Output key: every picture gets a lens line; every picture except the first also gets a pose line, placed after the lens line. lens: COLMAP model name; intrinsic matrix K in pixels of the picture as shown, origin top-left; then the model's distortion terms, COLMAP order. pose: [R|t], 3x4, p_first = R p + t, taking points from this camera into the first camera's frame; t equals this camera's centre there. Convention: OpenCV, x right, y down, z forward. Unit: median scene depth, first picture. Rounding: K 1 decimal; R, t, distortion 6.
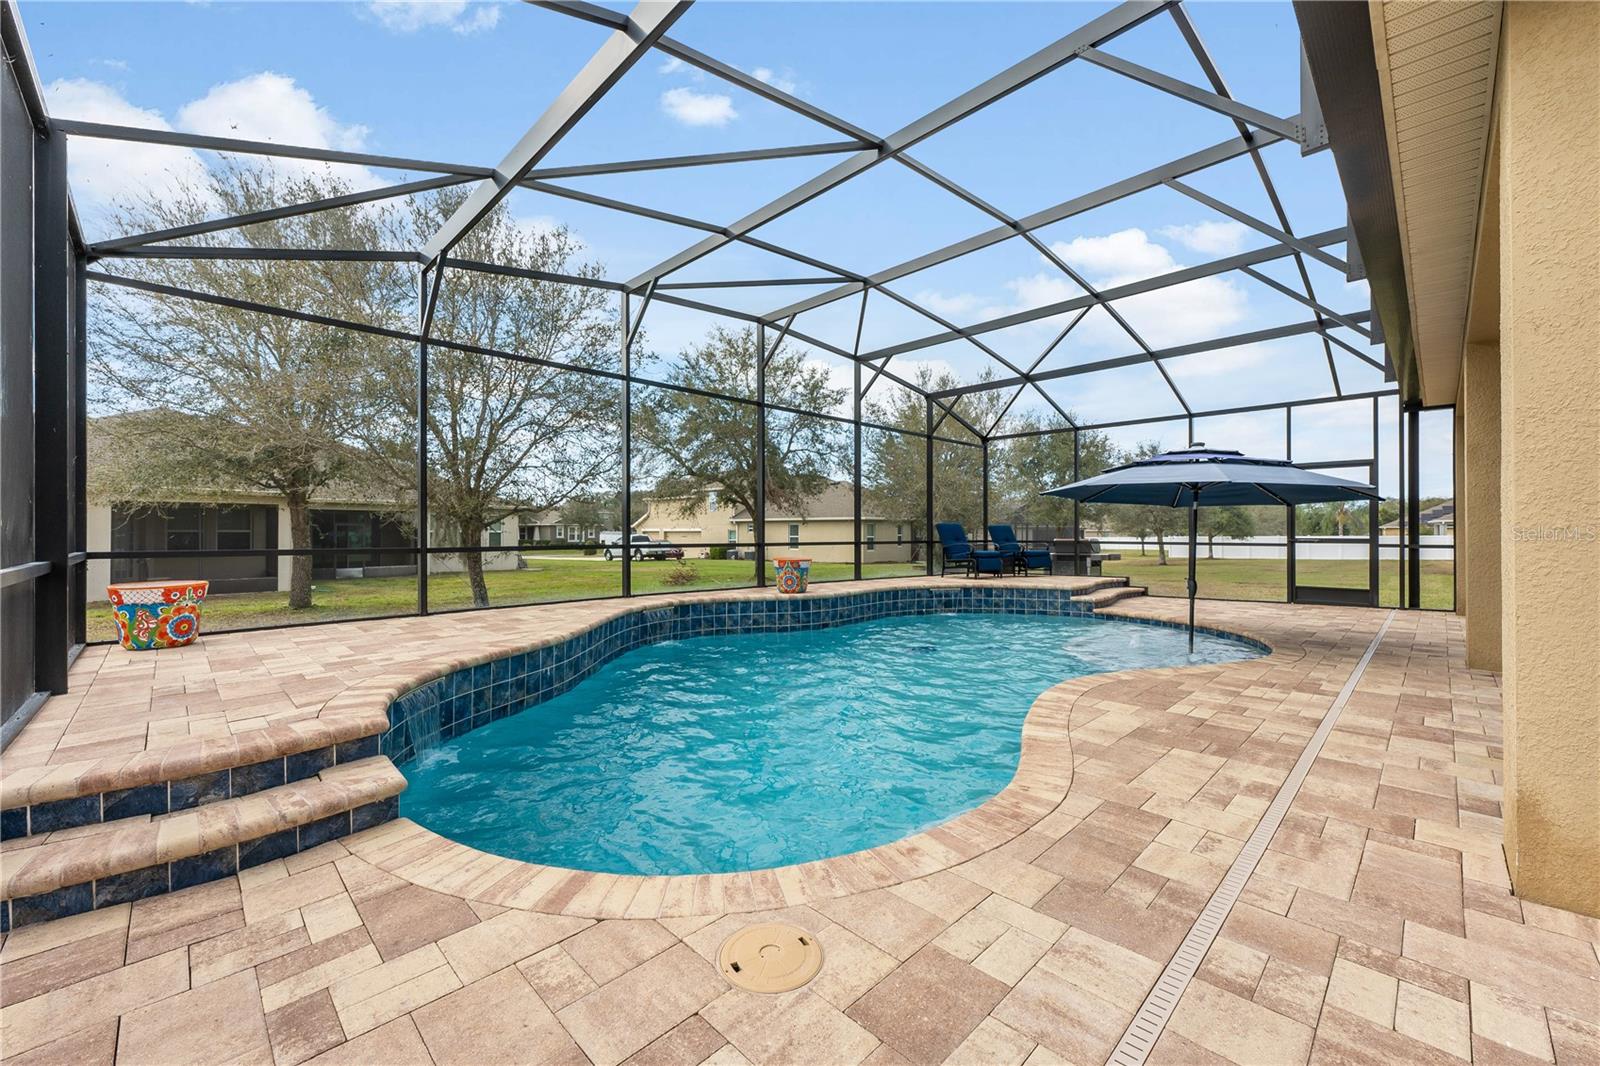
lens RADIAL K [[628.8, 0, 794.6], [0, 628.8, 535.5], [0, 0, 1]] dist [0.006641, 0.000183]
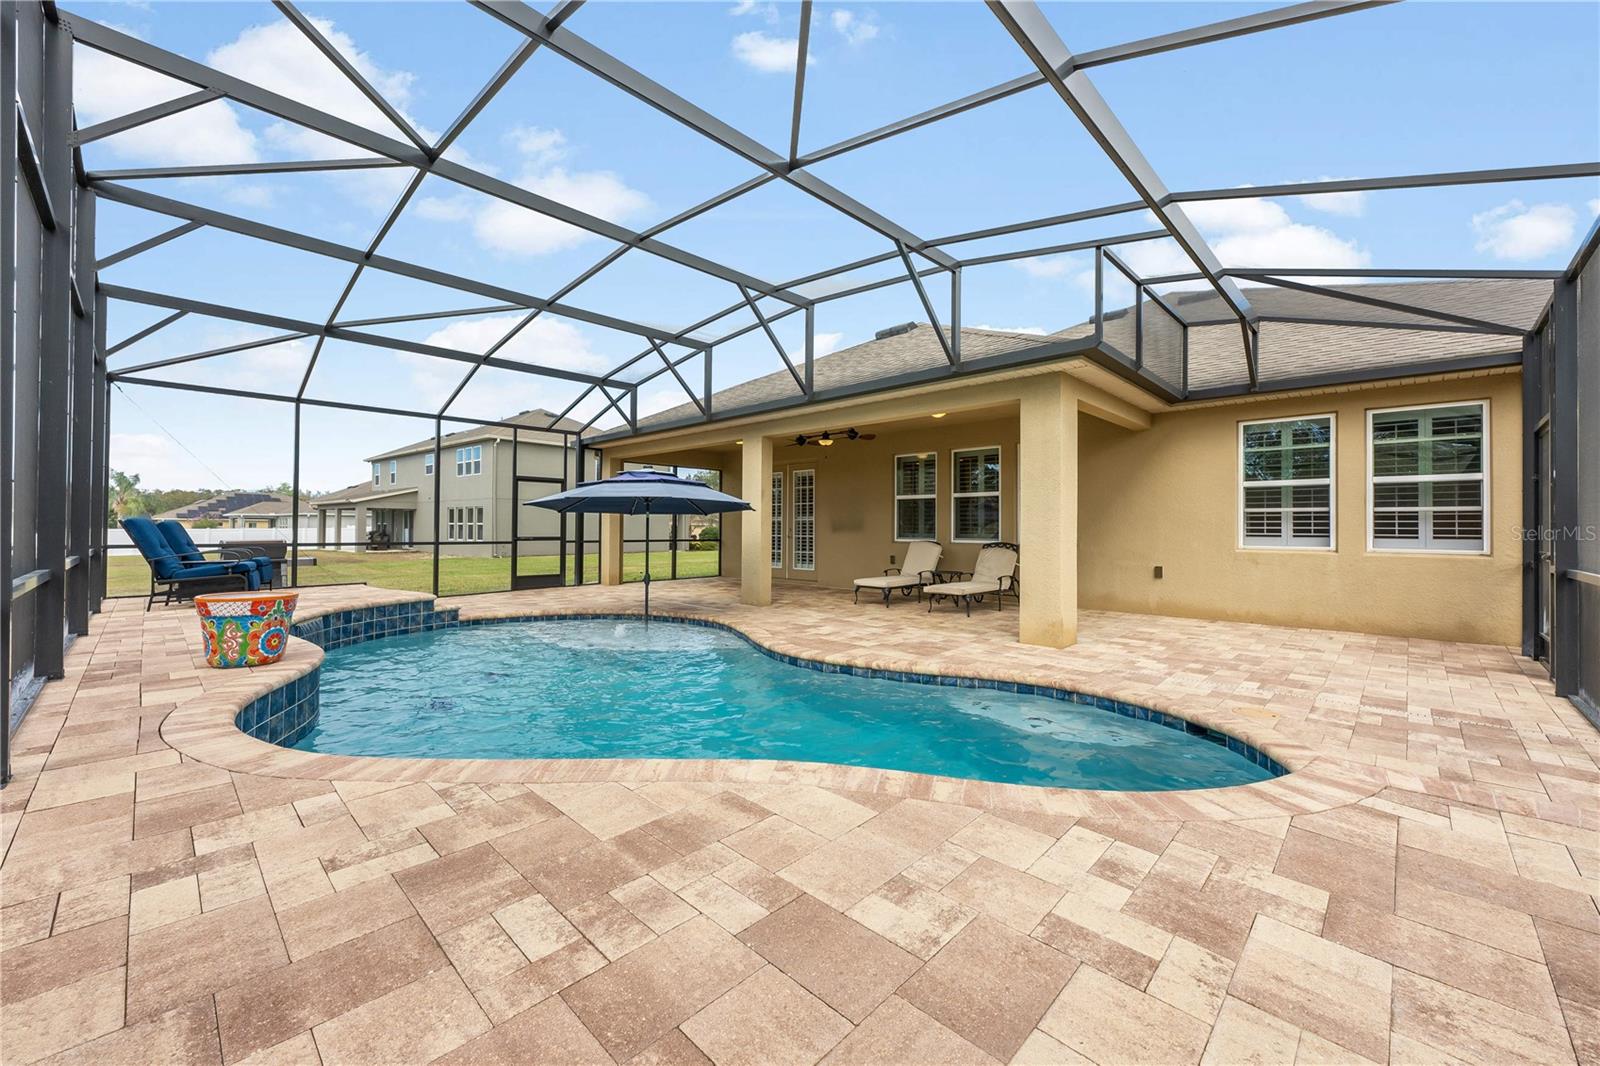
lens RADIAL K [[628.8, 0, 797.1], [0, 628.8, 527.3], [0, 0, 1]] dist [0.006641, 0.000183]
pose [[-0.028169, 0.001091, 0.999603, -0.441542], [-0.004217, 0.999990, -0.001210, -0.015591], [-0.999594, -0.004250, -0.028164, 0.498611]]
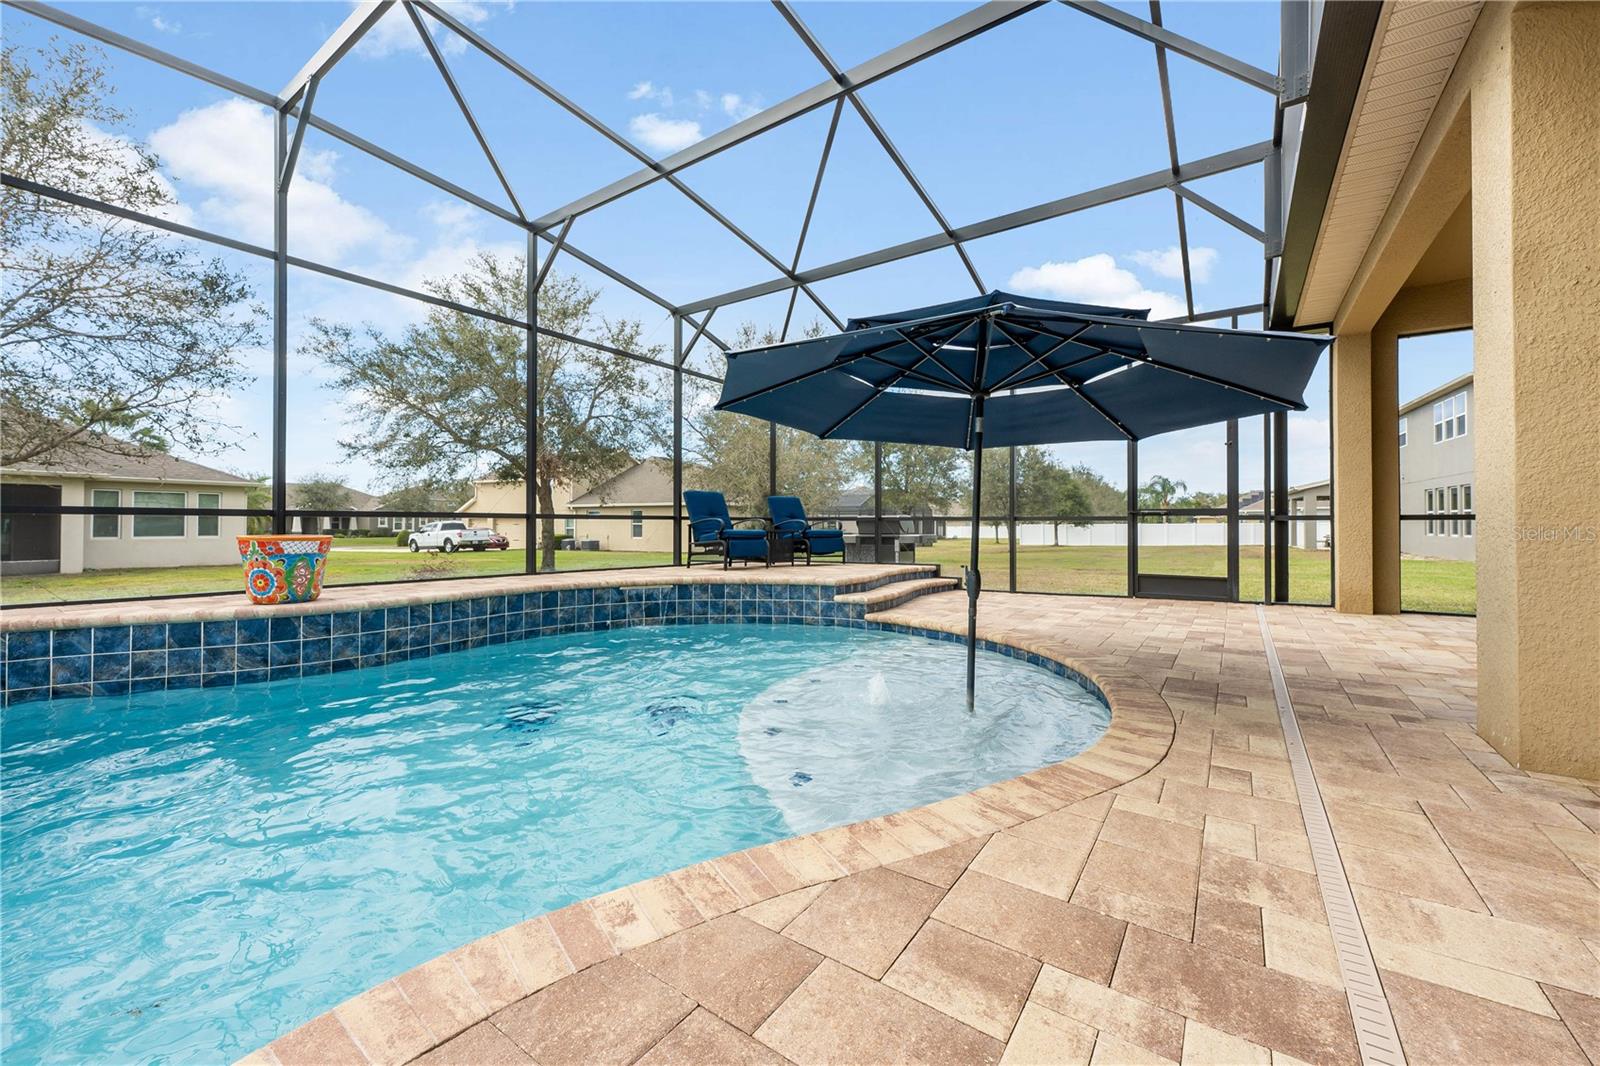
lens RADIAL K [[628.8, 0, 795.3], [0, 628.8, 521.1], [0, 0, 1]] dist [0.006641, 0.000183]
pose [[0.982821, 0.001548, 0.184554, 0.267743], [0.000030, 0.999963, -0.008546, 0.024651], [-0.184561, 0.008404, 0.982785, 0.354960]]
